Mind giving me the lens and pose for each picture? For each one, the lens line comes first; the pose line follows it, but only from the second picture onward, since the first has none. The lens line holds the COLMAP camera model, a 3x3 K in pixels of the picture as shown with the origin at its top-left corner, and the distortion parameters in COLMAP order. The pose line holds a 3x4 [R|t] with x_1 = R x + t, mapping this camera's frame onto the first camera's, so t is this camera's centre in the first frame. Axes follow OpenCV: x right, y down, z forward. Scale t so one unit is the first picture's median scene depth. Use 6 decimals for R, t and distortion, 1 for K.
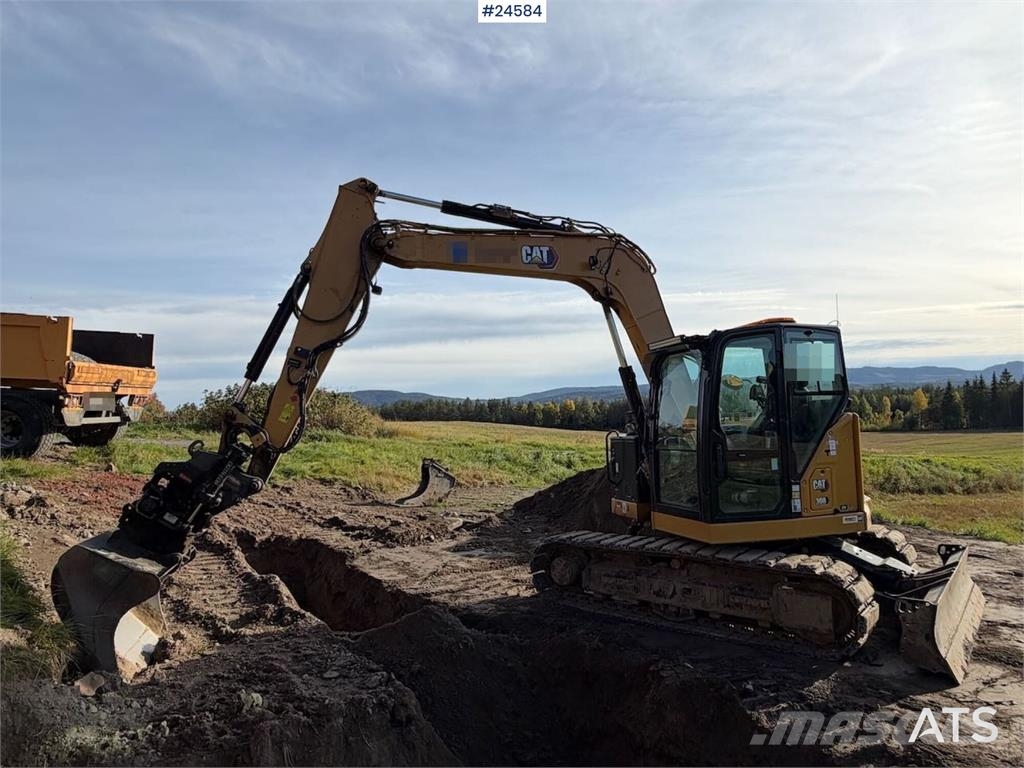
lens RADIAL K [[617.9, 0, 515.2], [0, 617.9, 387.4], [0, 0, 1]] dist [-0.000673, 0.001458]
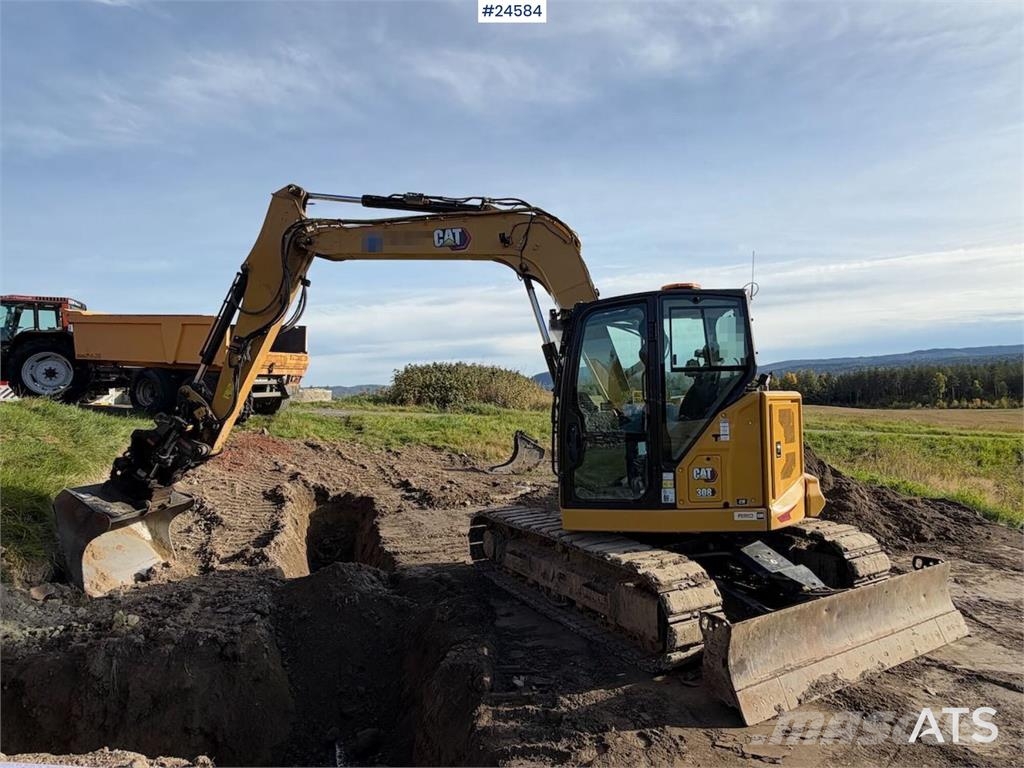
lens RADIAL K [[575.3, 0, 512.9], [0, 575.3, 386.7], [0, 0, 1]] dist [-0.001899, -0.000183]
pose [[0.933567, -0.002494, -0.358394, 0.461492], [0.017271, 0.999127, 0.038037, -0.000820], [0.357986, -0.041700, 0.932795, 0.130756]]
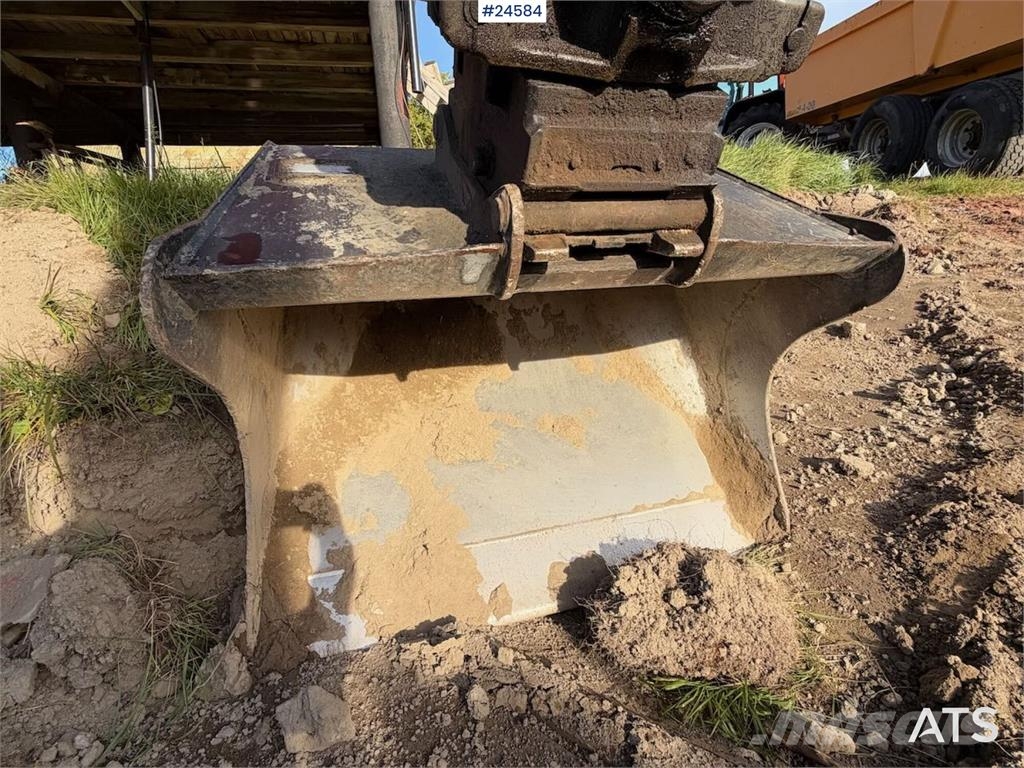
lens RADIAL K [[531.1, 0, 512.0], [0, 531.1, 384.0], [0, 0, 1]] dist [0.001421, 0.000580]
pose [[0.020064, 0.246419, -0.968956, -0.299615], [0.105754, 0.963191, 0.247143, 0.222458], [0.994190, -0.107430, -0.006734, 0.776522]]
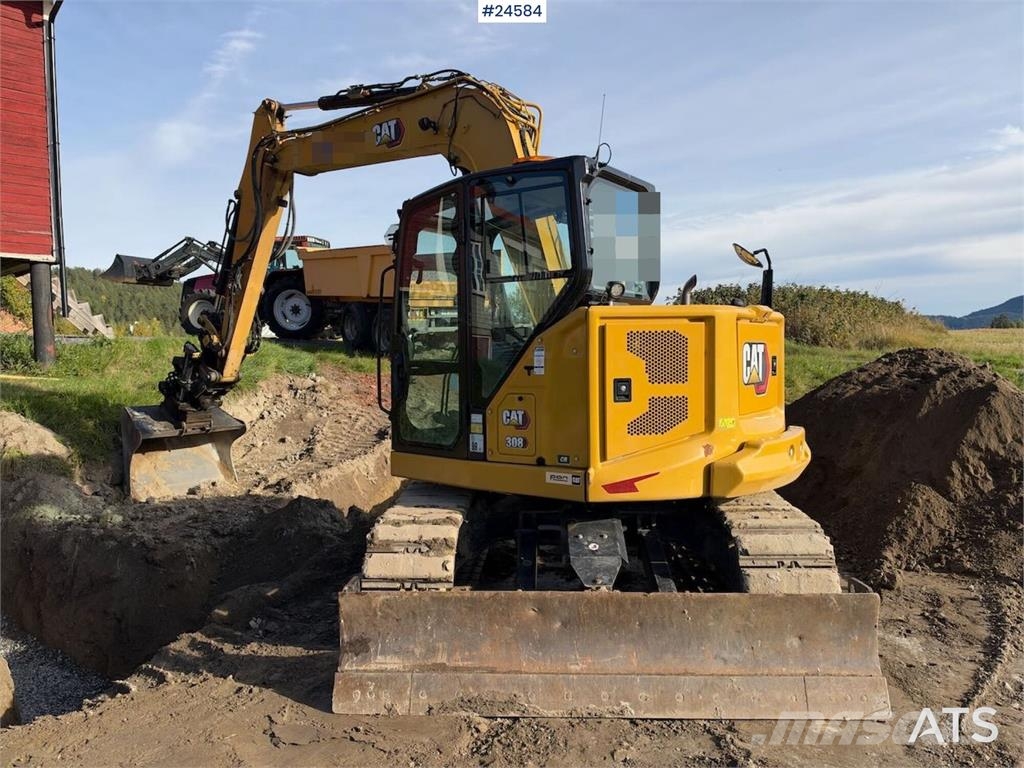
lens RADIAL K [[728.3, 0, 510.2], [0, 728.3, 386.6], [0, 0, 1]] dist [0.111502, -0.208647]
pose [[0.604737, 0.055926, -0.794459, 0.952725], [0.049160, 0.993008, 0.107324, 0.036158], [0.794906, -0.103959, 0.597760, 0.466733]]
